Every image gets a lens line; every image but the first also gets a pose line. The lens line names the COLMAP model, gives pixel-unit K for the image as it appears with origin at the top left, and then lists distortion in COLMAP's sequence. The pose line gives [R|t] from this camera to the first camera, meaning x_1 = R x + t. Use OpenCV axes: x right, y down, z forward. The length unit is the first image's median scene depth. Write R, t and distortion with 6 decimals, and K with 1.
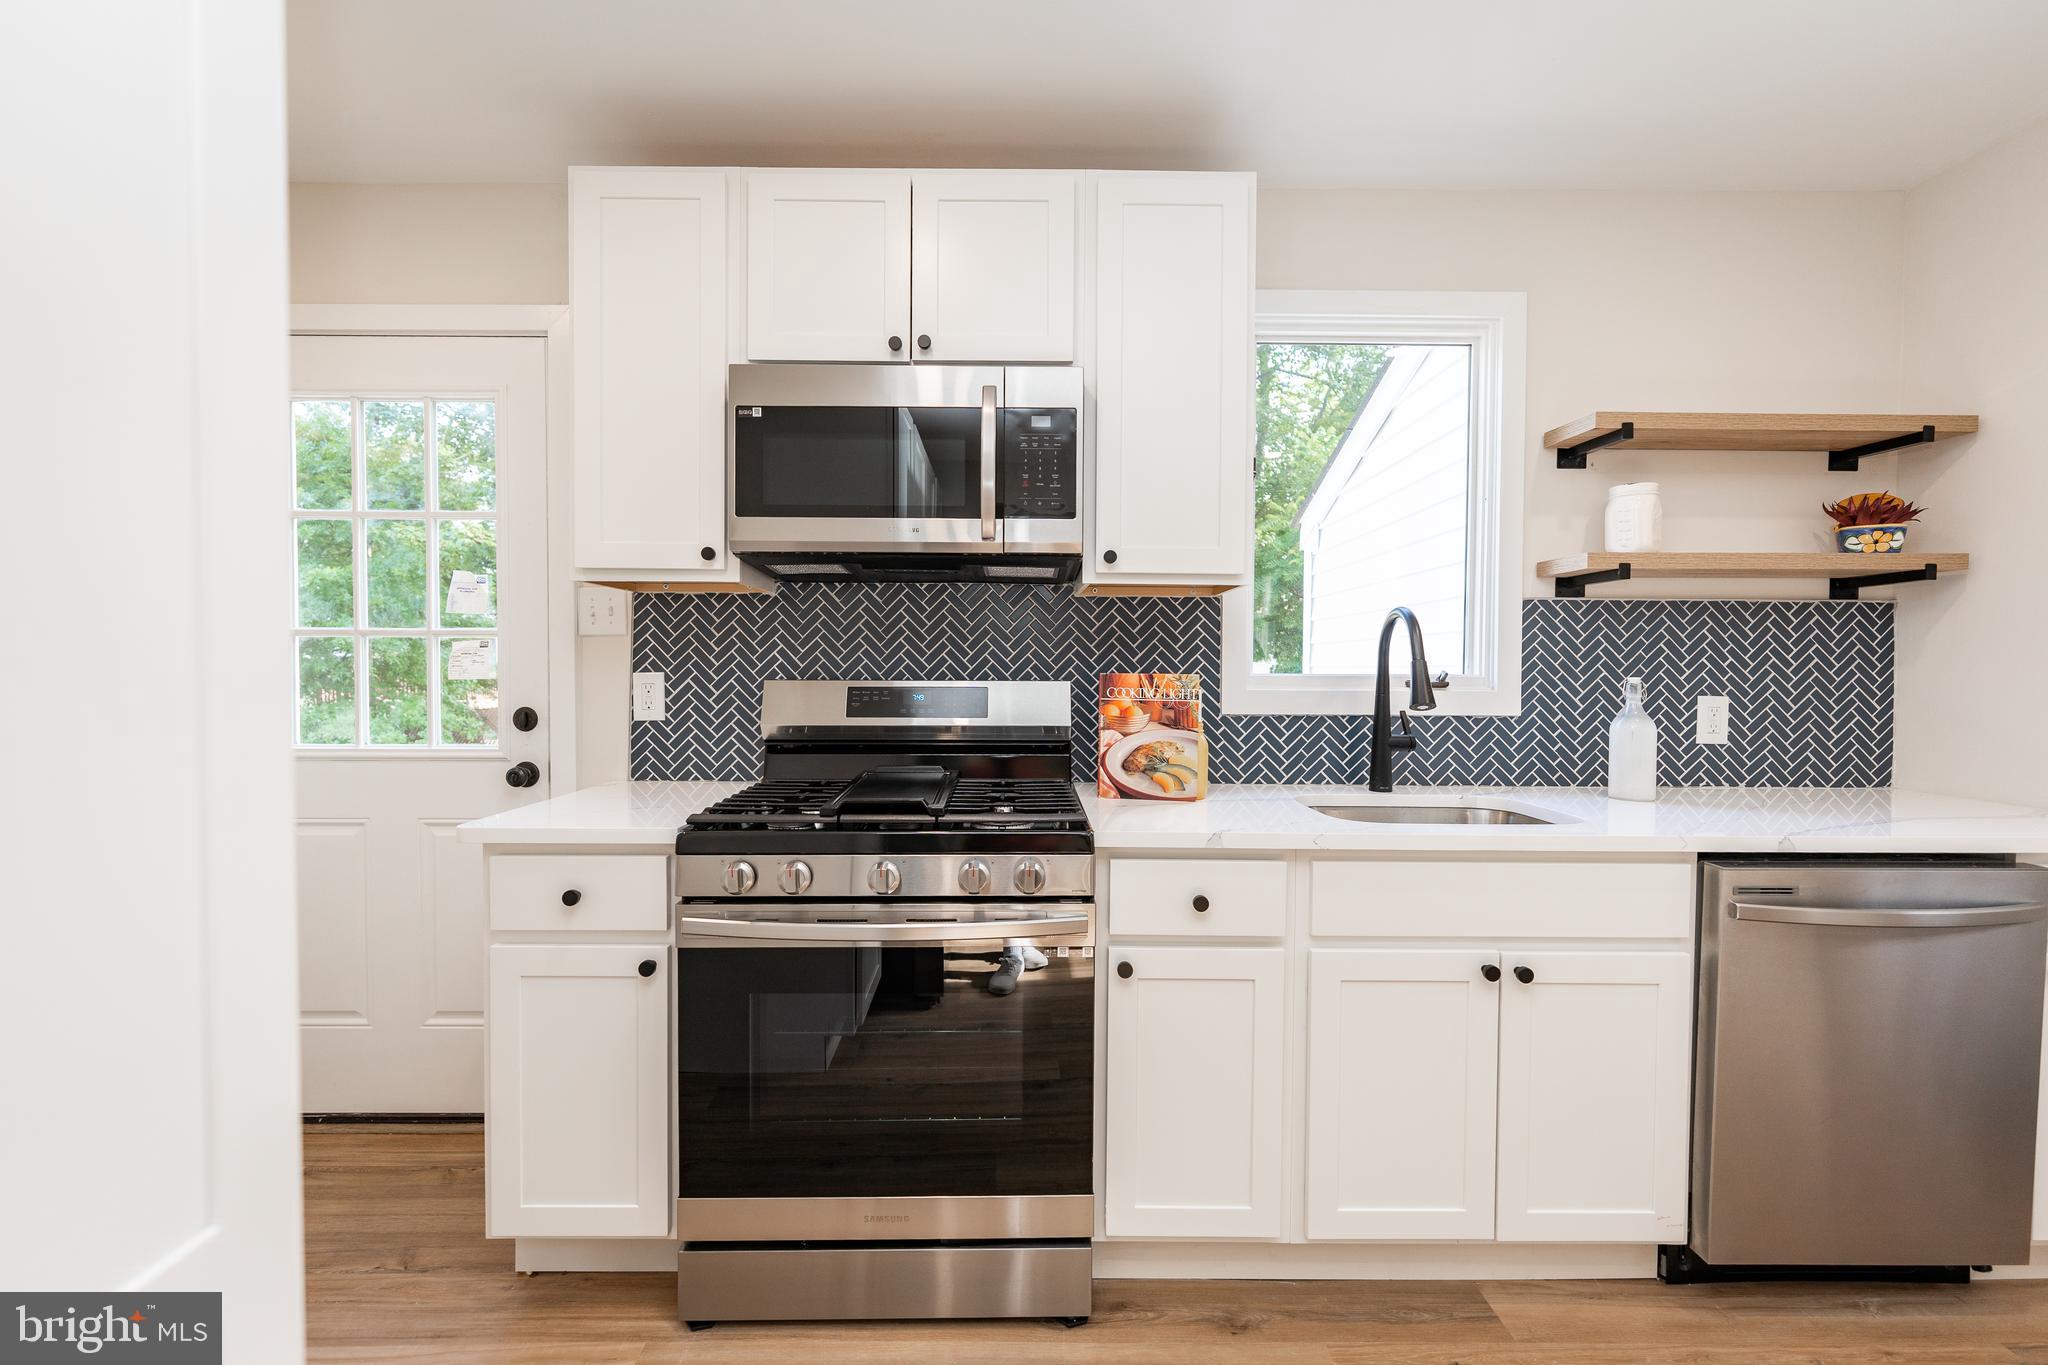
lens RADIAL K [[870.8, 0, 1024.0], [0, 870.8, 682.5], [0, 0, 1]] dist [0.000563, -0.000017]
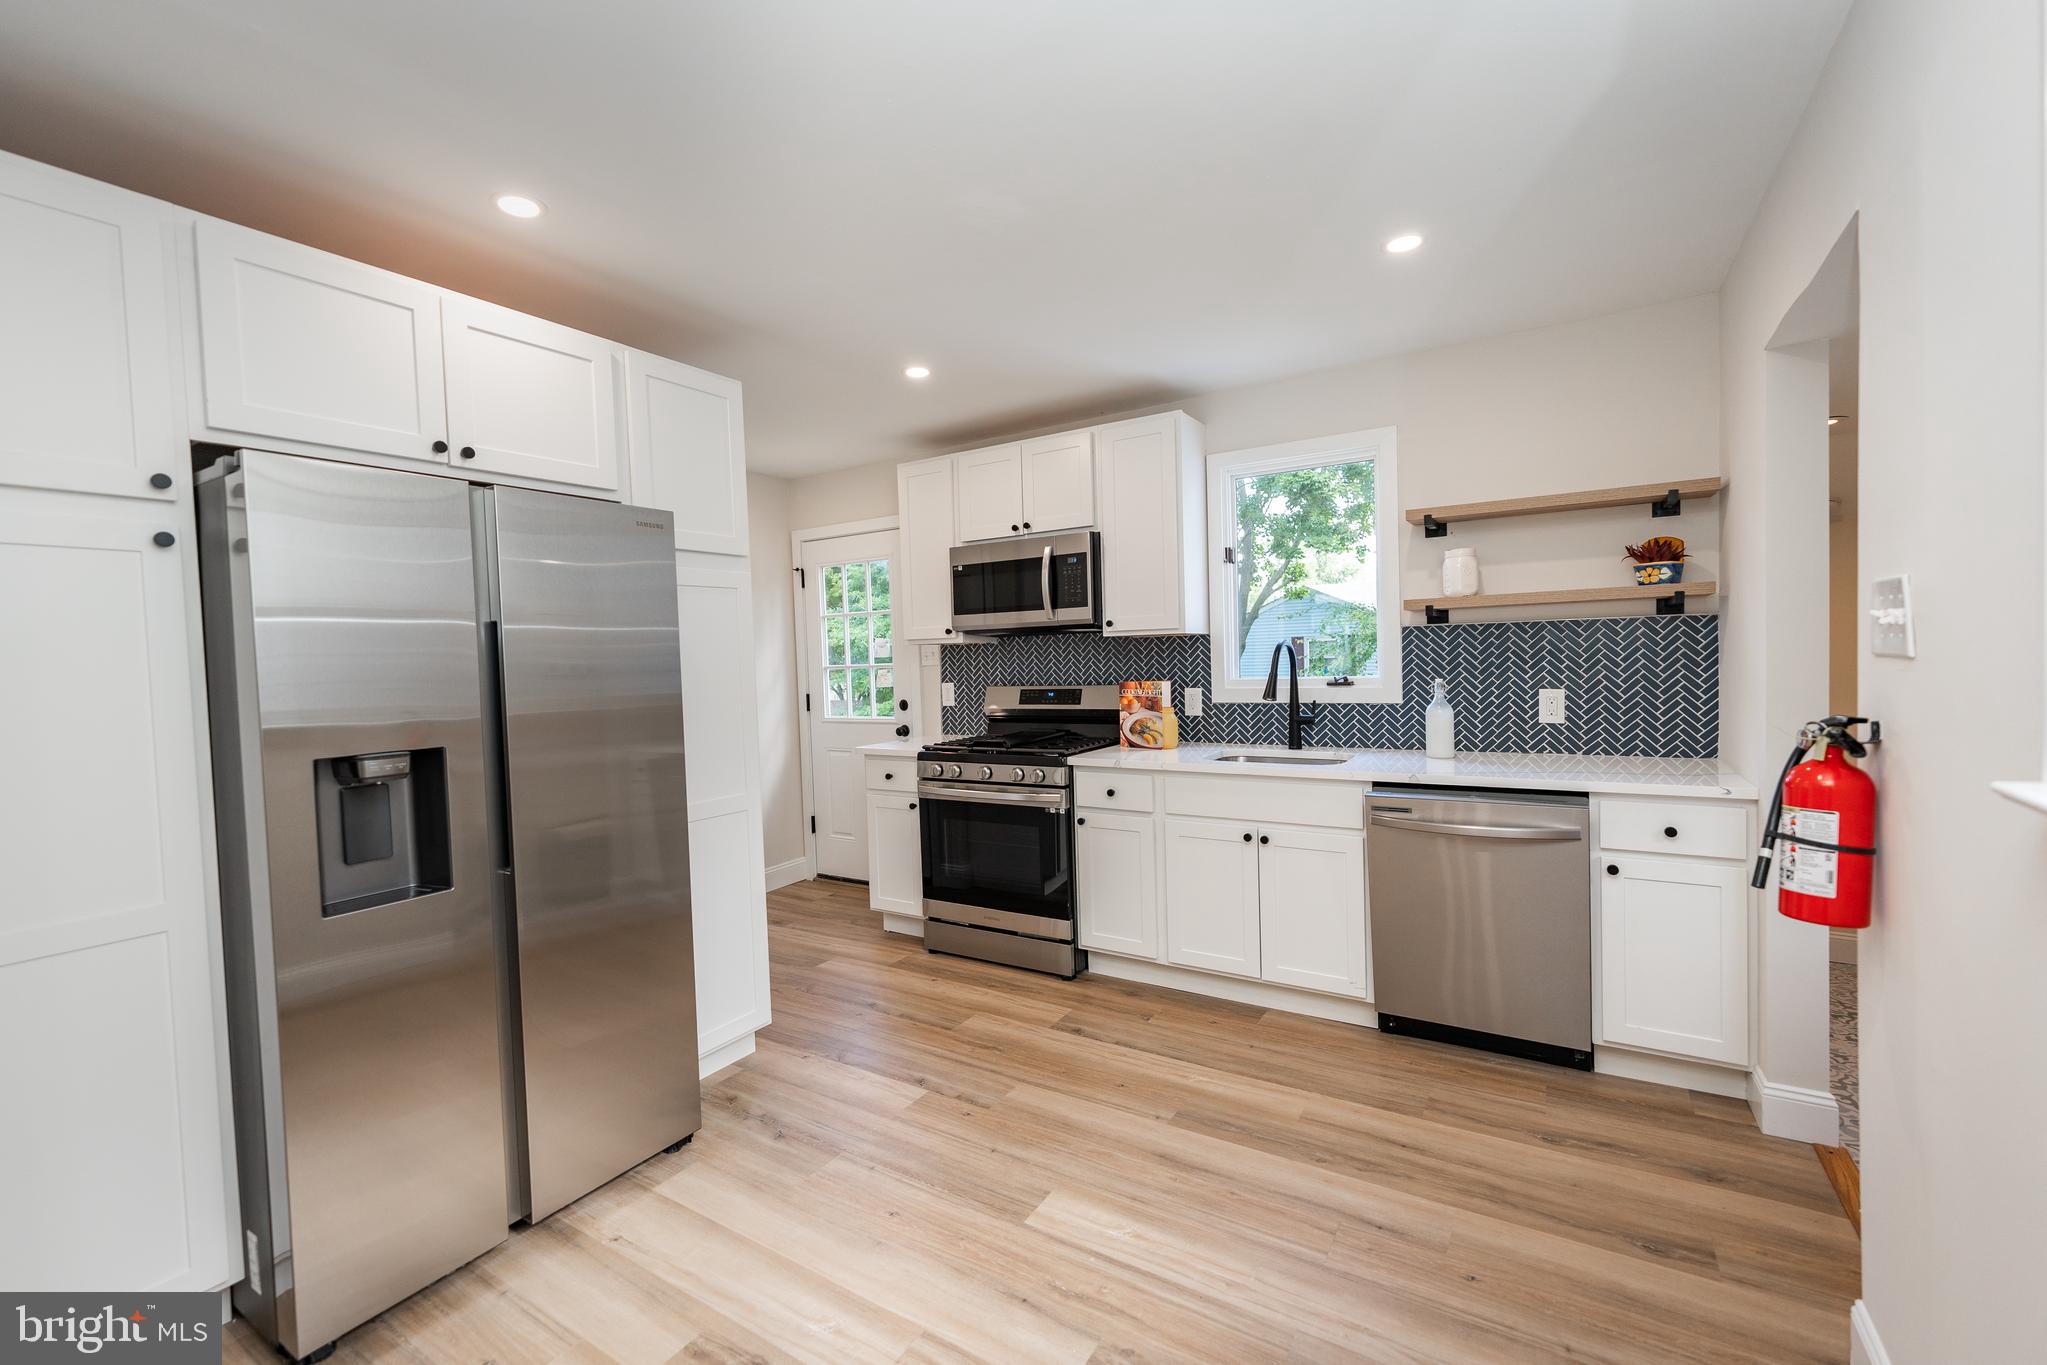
lens RADIAL K [[841.2, 0, 1017.9], [0, 841.2, 684.0], [0, 0, 1]] dist [0.001795, -0.000314]
pose [[0.837798, -0.013404, -0.545816, 0.811120], [0.026496, 0.999519, 0.016124, -0.037061], [0.545338, -0.027971, 0.837750, -0.599048]]
